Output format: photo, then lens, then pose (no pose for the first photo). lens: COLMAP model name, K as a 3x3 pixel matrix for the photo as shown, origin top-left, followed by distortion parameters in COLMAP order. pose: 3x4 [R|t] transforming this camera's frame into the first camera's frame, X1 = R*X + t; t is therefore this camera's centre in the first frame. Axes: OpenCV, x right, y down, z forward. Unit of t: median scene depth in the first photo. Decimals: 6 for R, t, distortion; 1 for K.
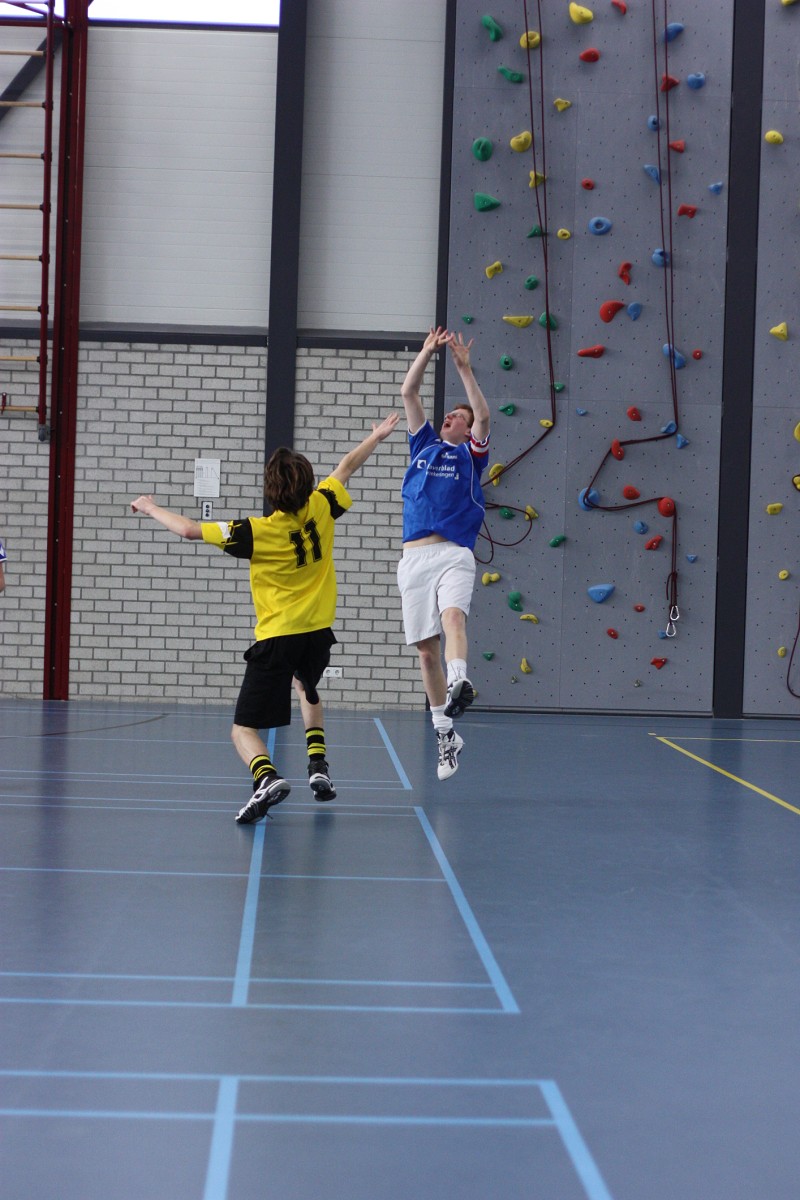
lens RADIAL K [[2797.7, 0, 401.0], [0, 2797.7, 591.3], [0, 0, 1]] dist [-0.114737, 0.000000]
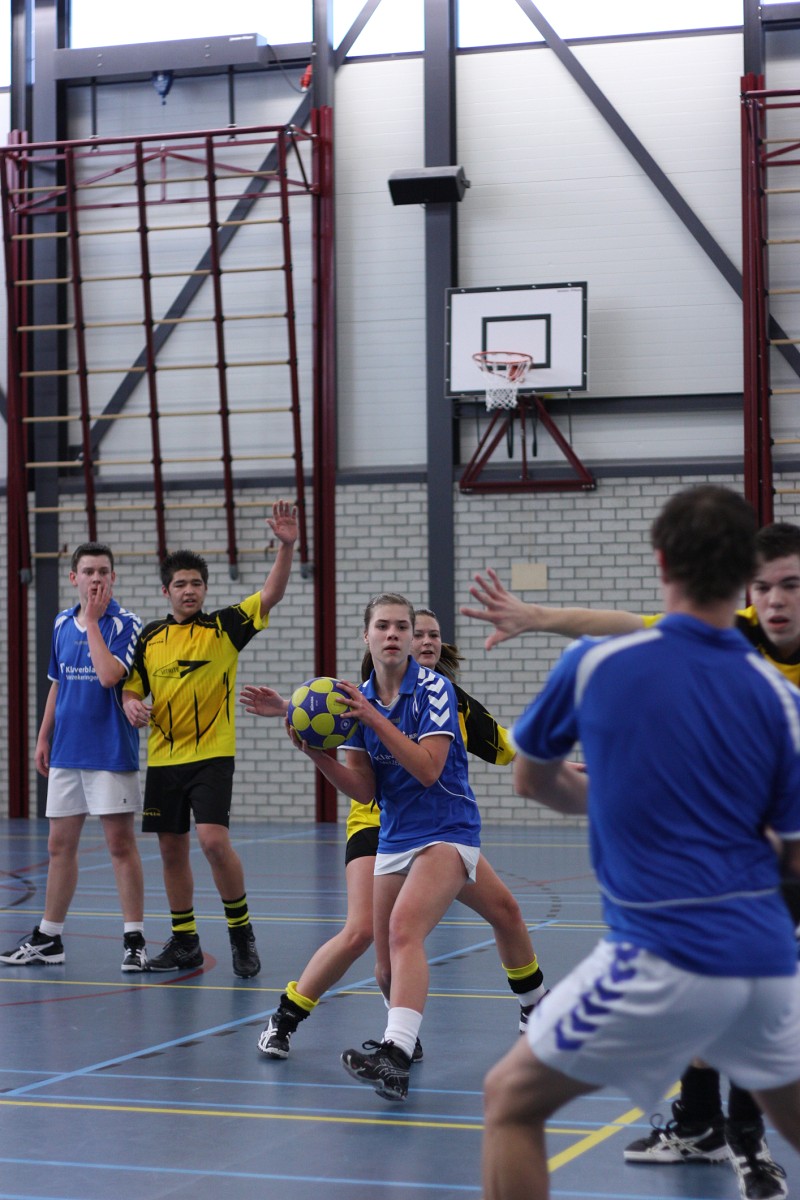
lens RADIAL K [[2797.7, 0, 393.5], [0, 2797.7, 597.2], [0, 0, 1]] dist [-0.114737, 0.000000]
pose [[0.935620, -0.045839, -0.350020, 0.280759], [0.029781, 0.998248, -0.051127, 0.008414], [0.351751, 0.037411, 0.935346, 0.008616]]
